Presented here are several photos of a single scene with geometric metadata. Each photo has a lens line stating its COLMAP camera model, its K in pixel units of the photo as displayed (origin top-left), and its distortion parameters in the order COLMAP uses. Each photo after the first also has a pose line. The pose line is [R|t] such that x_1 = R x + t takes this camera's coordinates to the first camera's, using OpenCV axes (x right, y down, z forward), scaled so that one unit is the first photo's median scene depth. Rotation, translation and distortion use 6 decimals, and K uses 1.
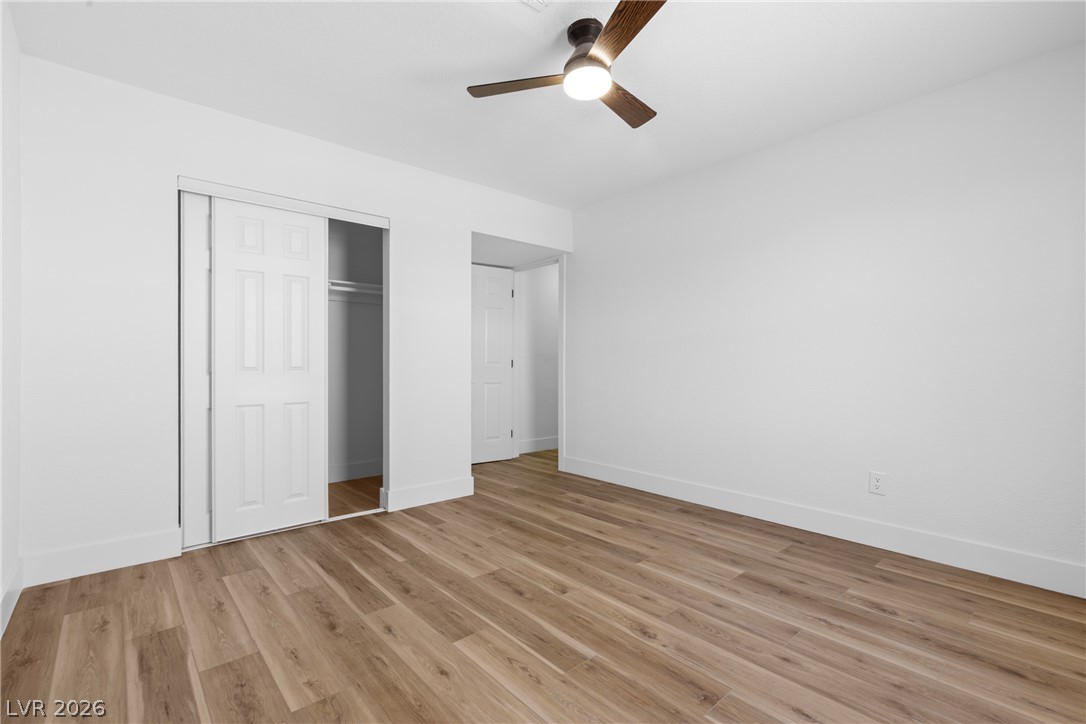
lens RADIAL K [[491.0, 0, 547.9], [0, 491.0, 366.5], [0, 0, 1]] dist [0.020127, -0.006322]
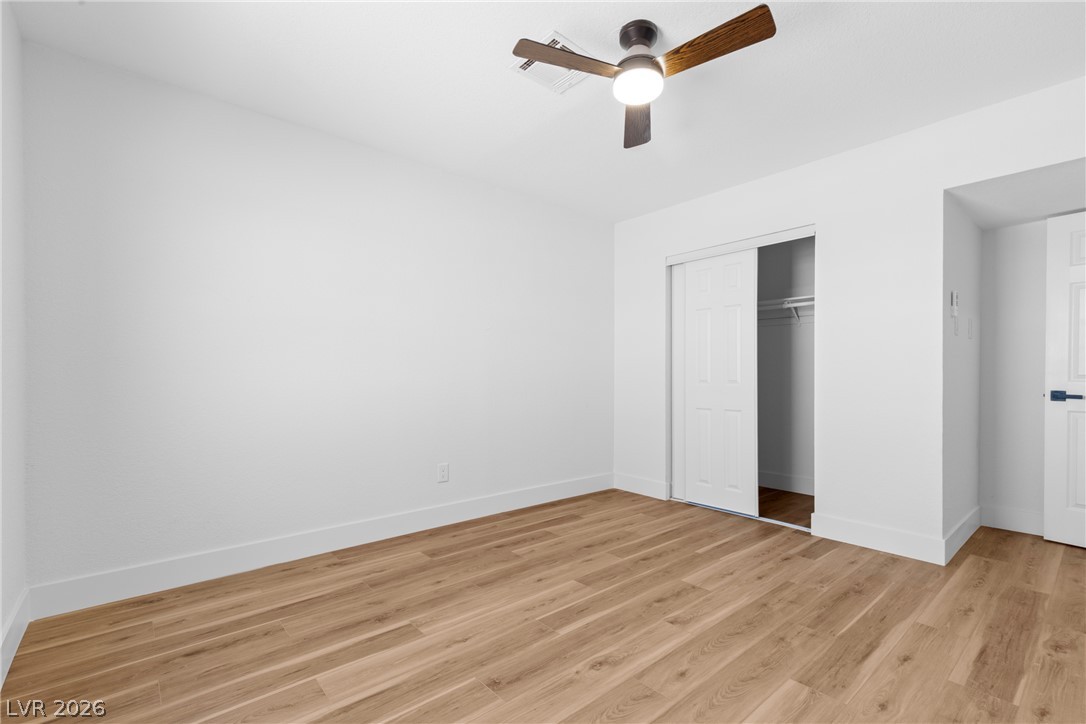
lens RADIAL K [[491.0, 0, 547.9], [0, 491.0, 366.5], [0, 0, 1]] dist [0.020127, -0.006322]
pose [[-0.010861, -0.020883, -0.999723, 0.882584], [-0.007265, 0.999757, -0.020805, -0.005259], [0.999915, 0.007037, -0.011011, 0.694120]]
